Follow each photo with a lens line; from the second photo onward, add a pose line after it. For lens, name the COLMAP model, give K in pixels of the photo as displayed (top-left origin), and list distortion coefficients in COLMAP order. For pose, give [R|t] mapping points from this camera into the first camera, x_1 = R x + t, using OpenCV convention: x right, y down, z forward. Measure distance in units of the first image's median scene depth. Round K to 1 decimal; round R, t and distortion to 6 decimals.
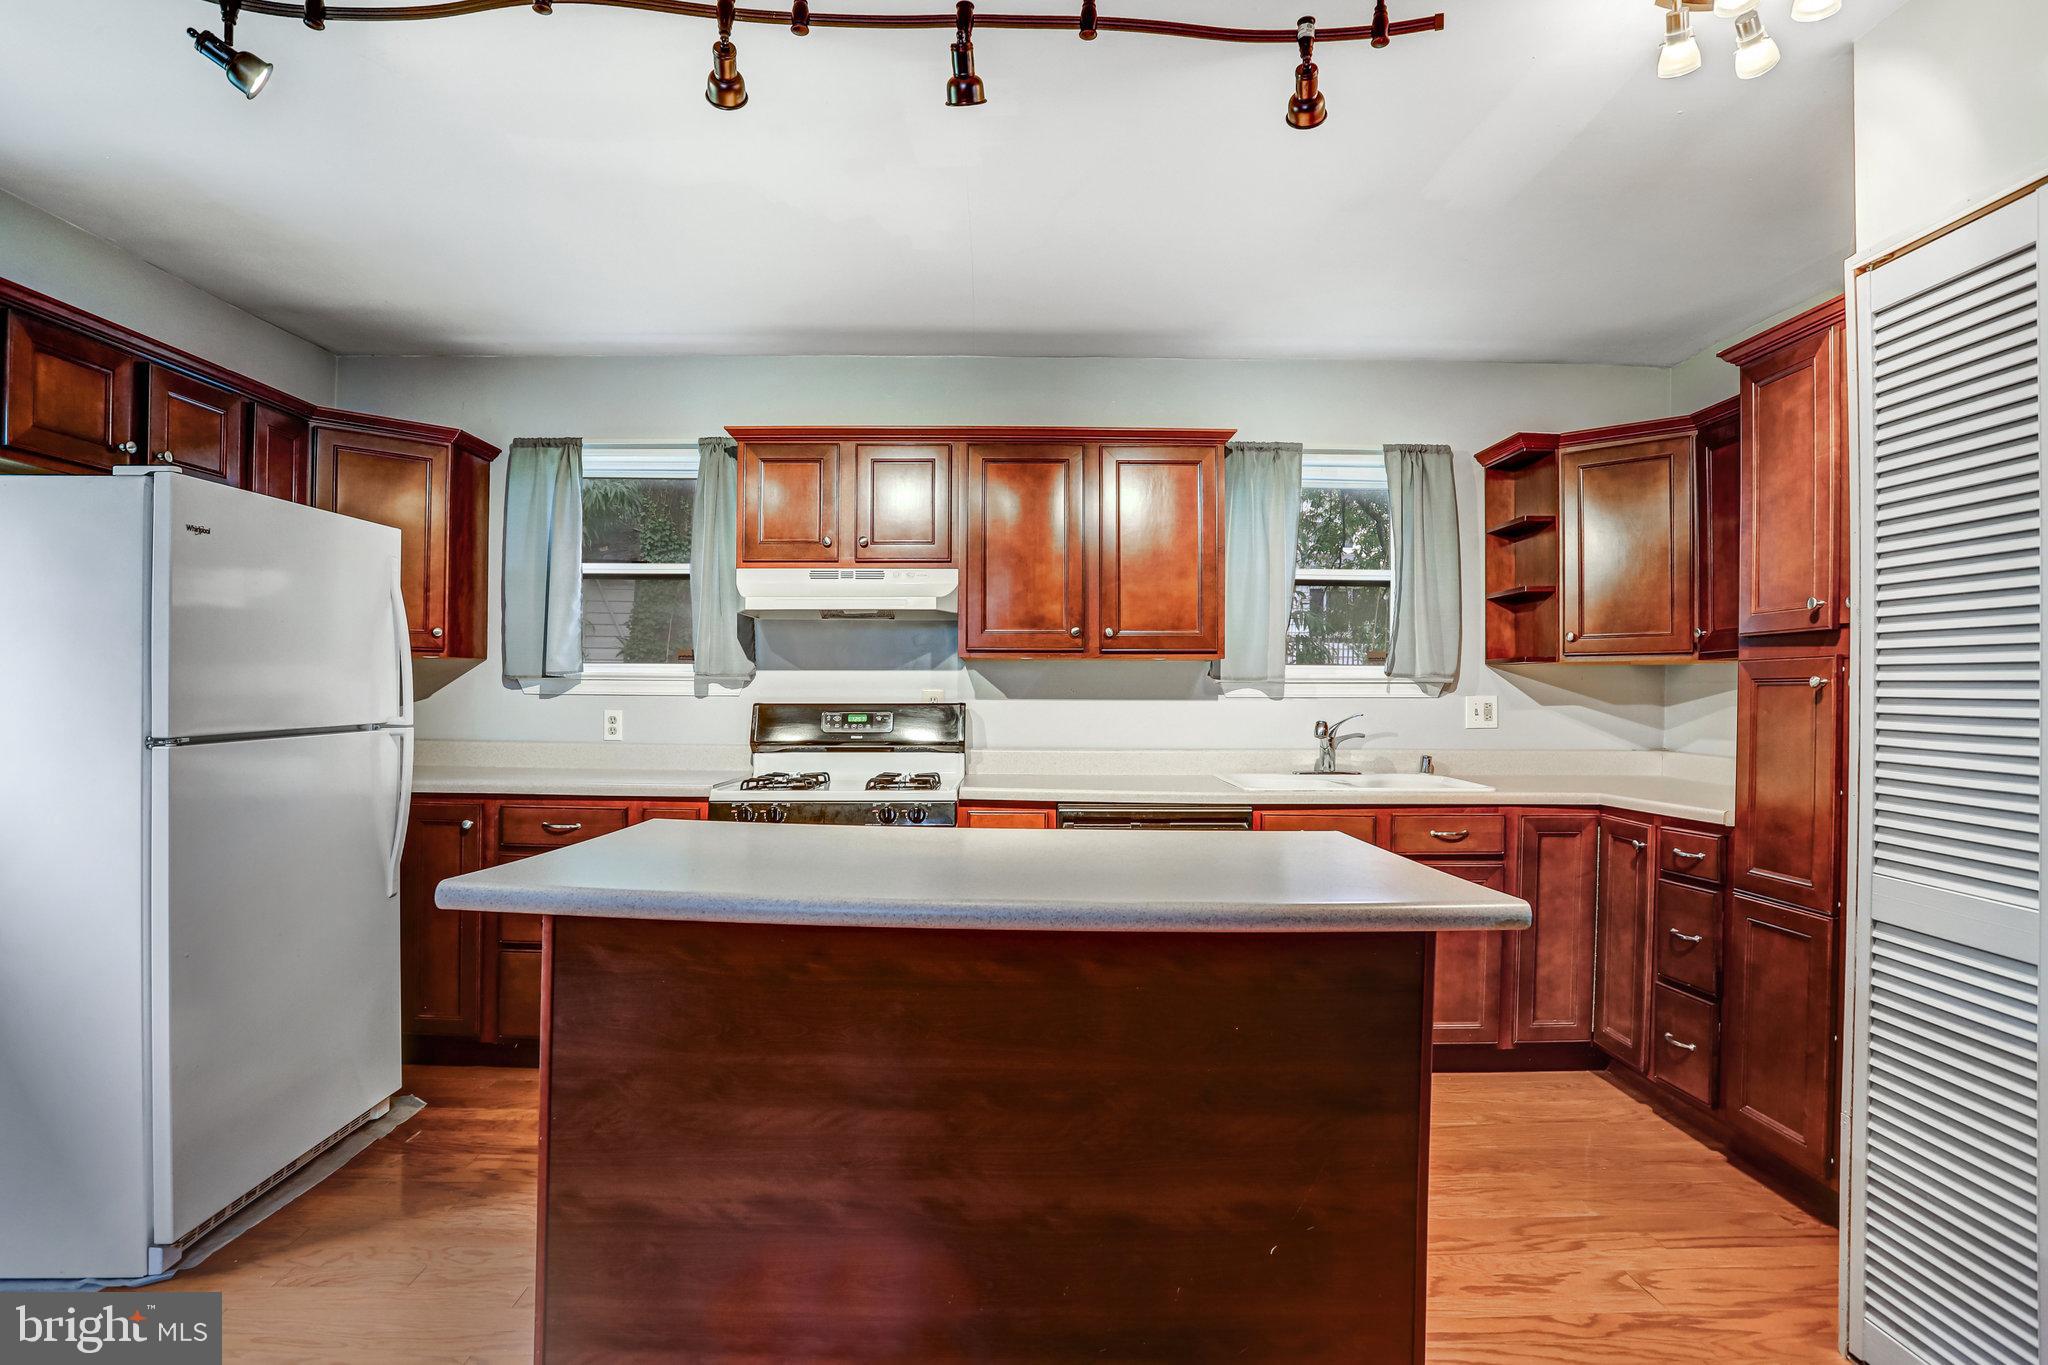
lens RADIAL K [[1047.7, 0, 1055.1], [0, 1047.7, 683.8], [0, 0, 1]] dist [-0.071452, 0.032879]
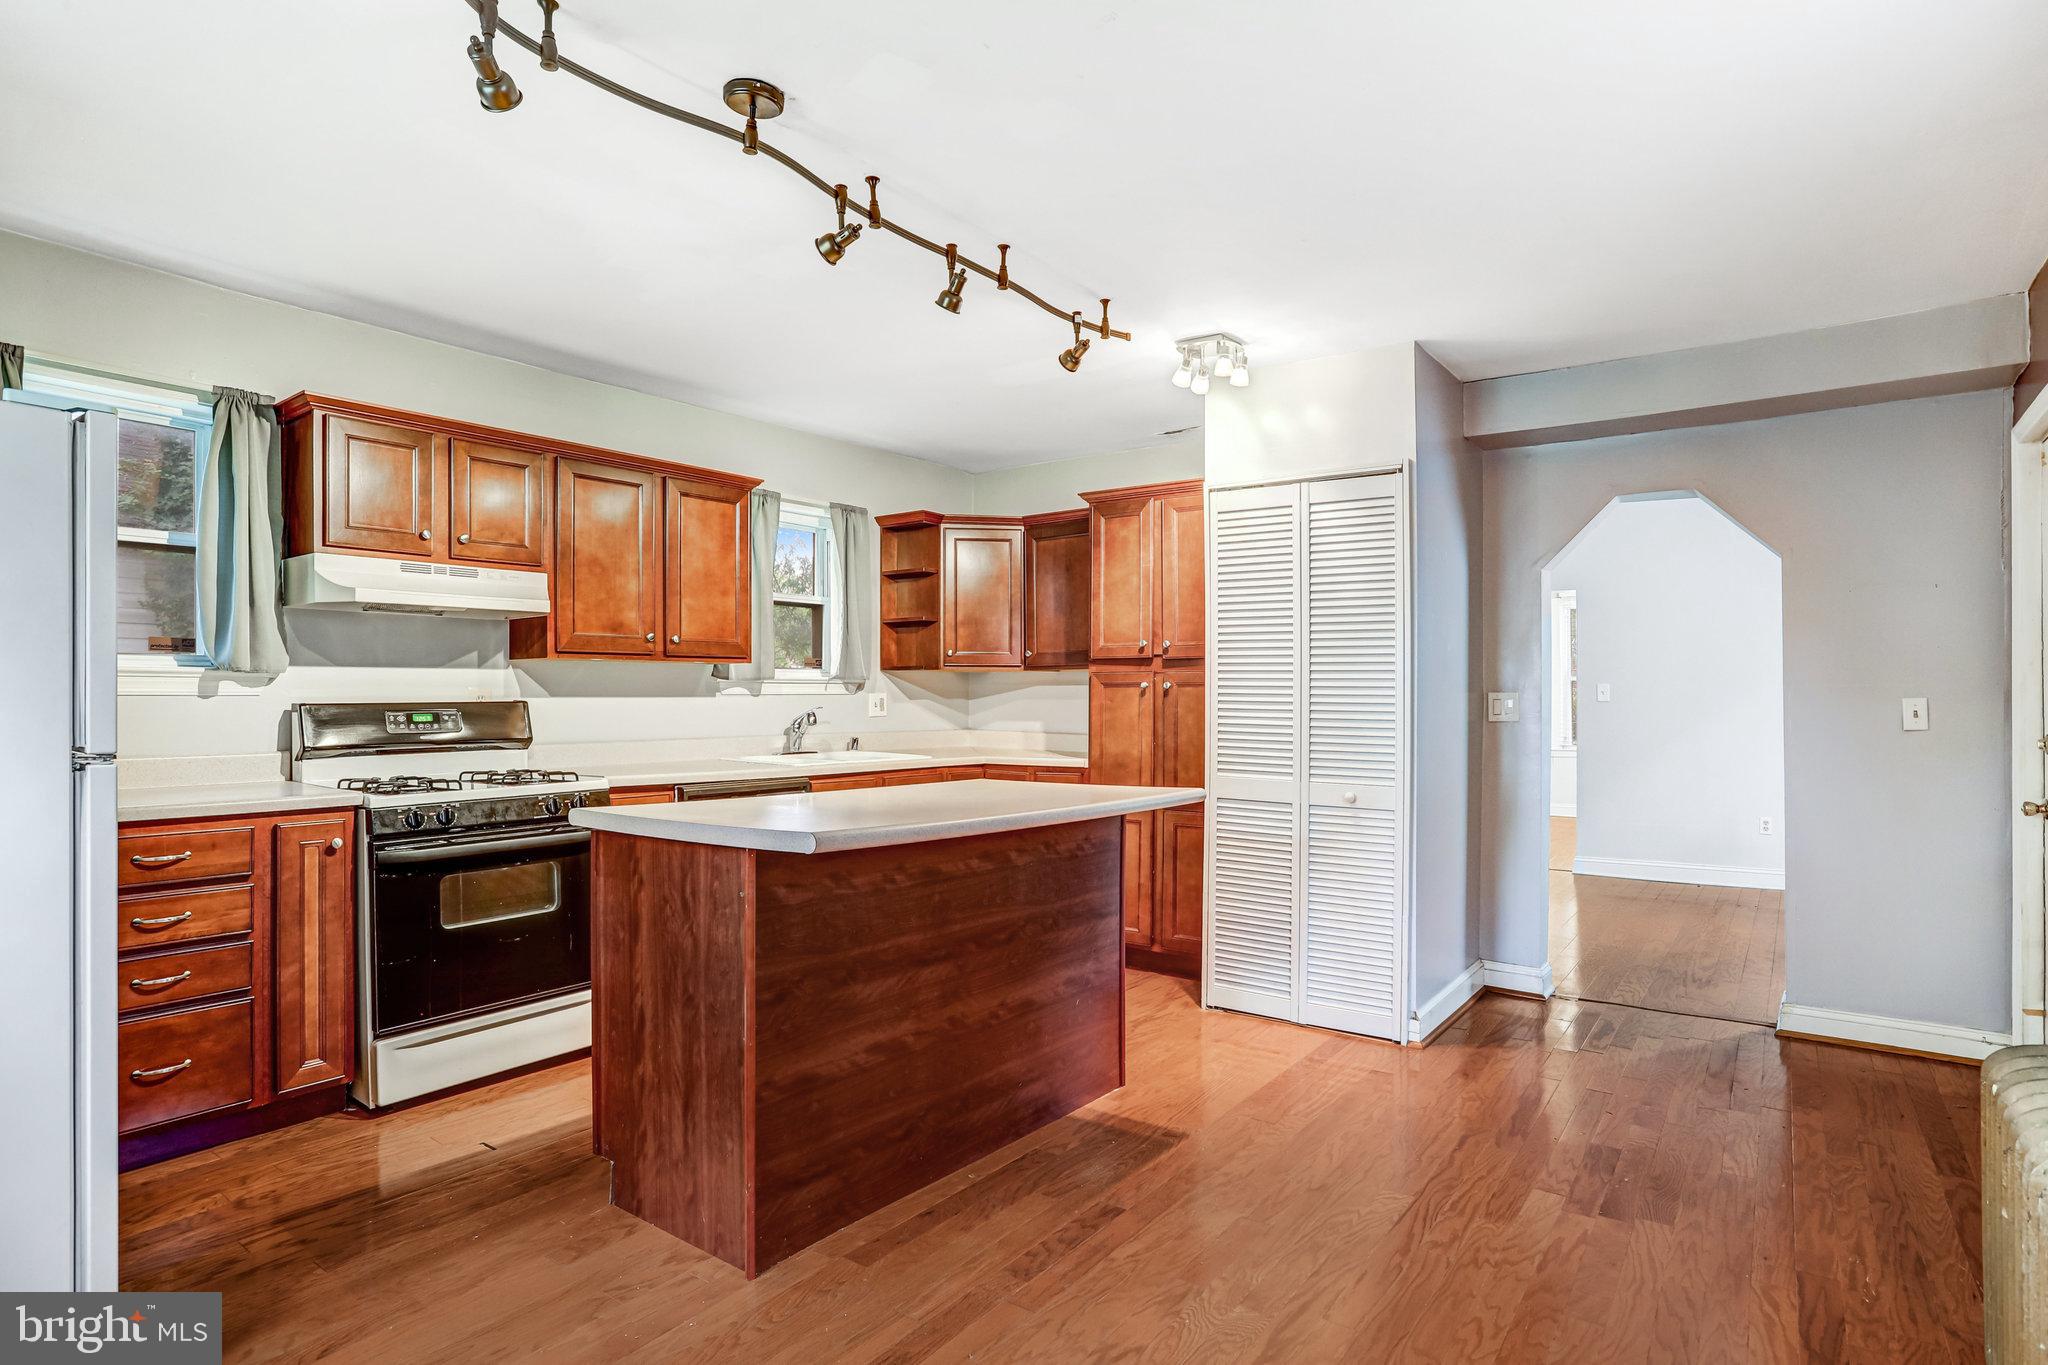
lens RADIAL K [[1047.7, 0, 1055.1], [0, 1047.7, 683.8], [0, 0, 1]] dist [-0.071452, 0.032879]
pose [[0.610562, 0.003944, 0.791958, -0.596348], [-0.006334, 0.999980, -0.000097, -0.002019], [-0.791943, -0.004957, 0.610575, -0.037479]]
